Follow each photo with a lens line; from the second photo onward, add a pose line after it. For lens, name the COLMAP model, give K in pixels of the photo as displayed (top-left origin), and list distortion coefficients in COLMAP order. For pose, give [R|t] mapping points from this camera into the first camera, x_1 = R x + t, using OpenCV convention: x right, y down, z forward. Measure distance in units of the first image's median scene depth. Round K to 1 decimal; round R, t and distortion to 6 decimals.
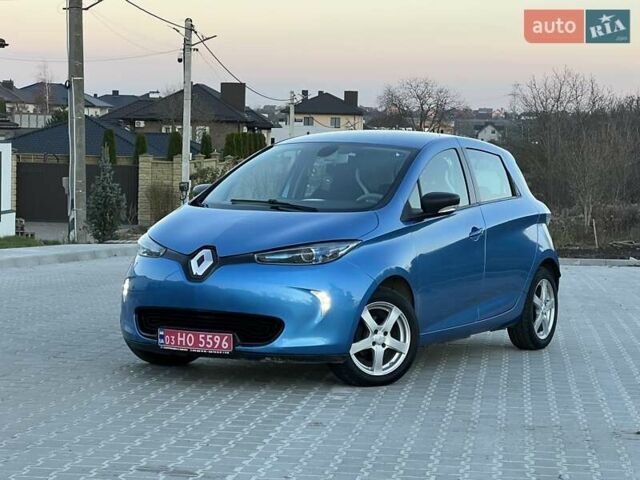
lens RADIAL K [[1775.7, 0, 320.0], [0, 1775.7, 240.0], [0, 0, 1]] dist [-0.184052, 7.629202]
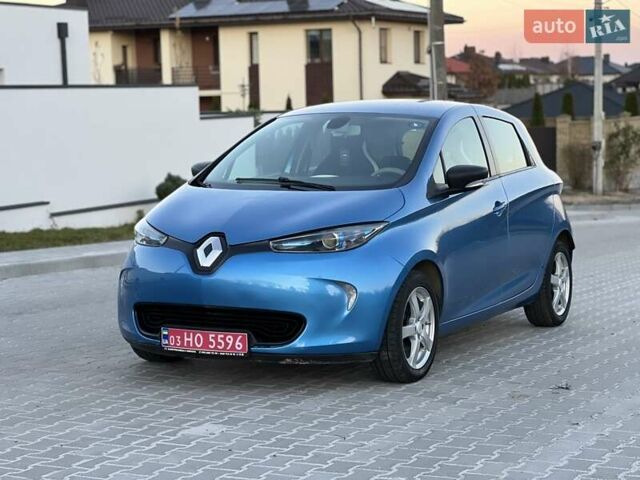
lens RADIAL K [[1409.2, 0, 320.0], [0, 1409.2, 240.0], [0, 0, 1]] dist [-0.040798, 3.474655]
pose [[0.999056, -0.024894, 0.035595, -0.034867], [0.023798, 0.999240, 0.030878, -0.012895], [-0.036337, -0.030002, 0.998889, 0.286409]]
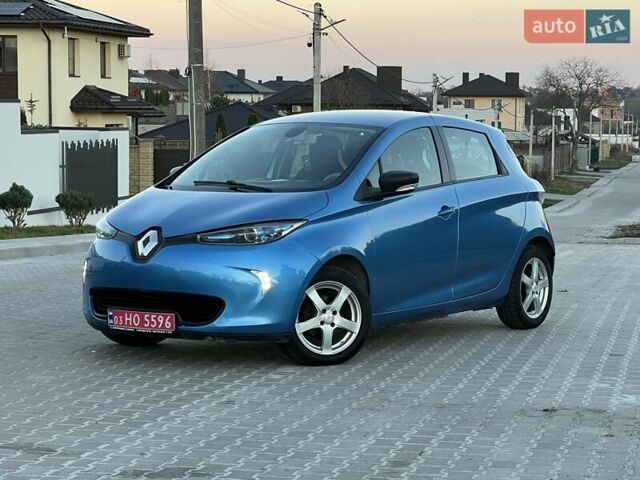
lens RADIAL K [[1775.7, 0, 320.0], [0, 1775.7, 240.0], [0, 0, 1]] dist [-0.184052, 7.629202]
pose [[0.994189, -0.008969, -0.107275, 0.133371], [0.009927, 0.999915, 0.008400, 0.003076], [0.107190, -0.009416, 0.994194, 0.004504]]
